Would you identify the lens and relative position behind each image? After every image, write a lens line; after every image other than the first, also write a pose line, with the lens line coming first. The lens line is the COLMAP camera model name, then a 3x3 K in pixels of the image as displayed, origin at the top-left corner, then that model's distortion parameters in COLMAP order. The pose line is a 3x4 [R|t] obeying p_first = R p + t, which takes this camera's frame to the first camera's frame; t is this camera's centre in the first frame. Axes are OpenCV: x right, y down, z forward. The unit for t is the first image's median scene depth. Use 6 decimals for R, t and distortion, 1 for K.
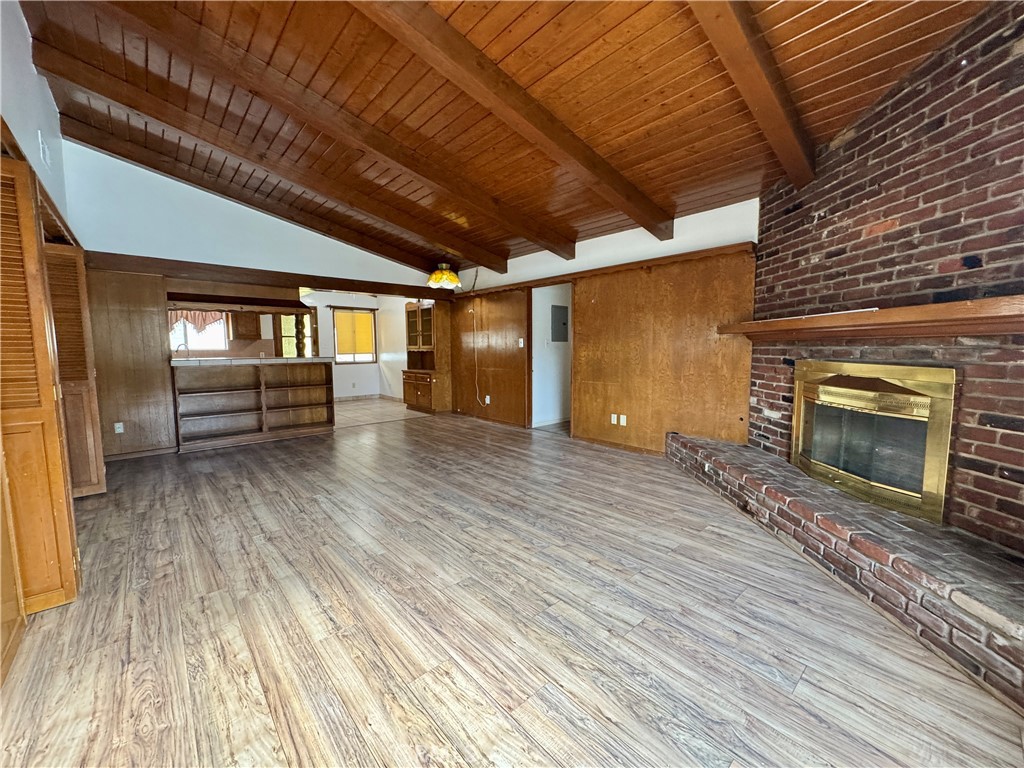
lens RADIAL K [[407.3, 0, 511.4], [0, 407.3, 383.7], [0, 0, 1]] dist [-0.005268, -0.000486]
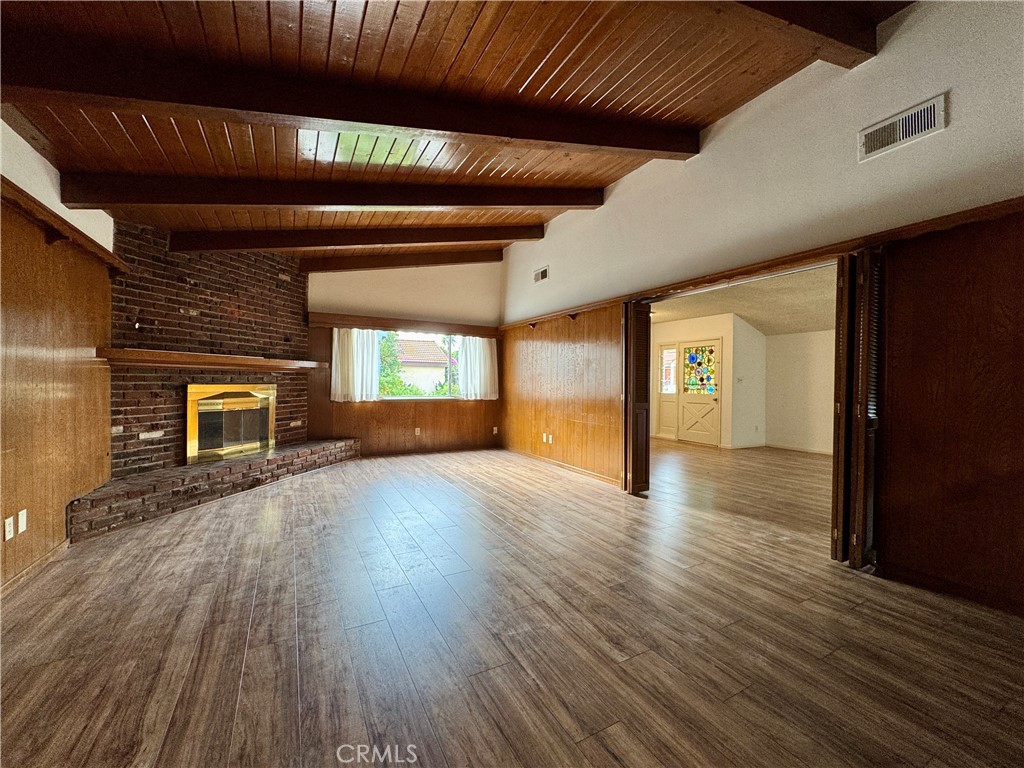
lens RADIAL K [[407.3, 0, 512.6], [0, 407.3, 383.8], [0, 0, 1]] dist [-0.005268, -0.000486]
pose [[-0.973731, -0.007725, 0.227572, -0.554982], [0.013712, 0.995621, 0.092466, -0.150624], [-0.227290, 0.093157, -0.969361, 1.824141]]
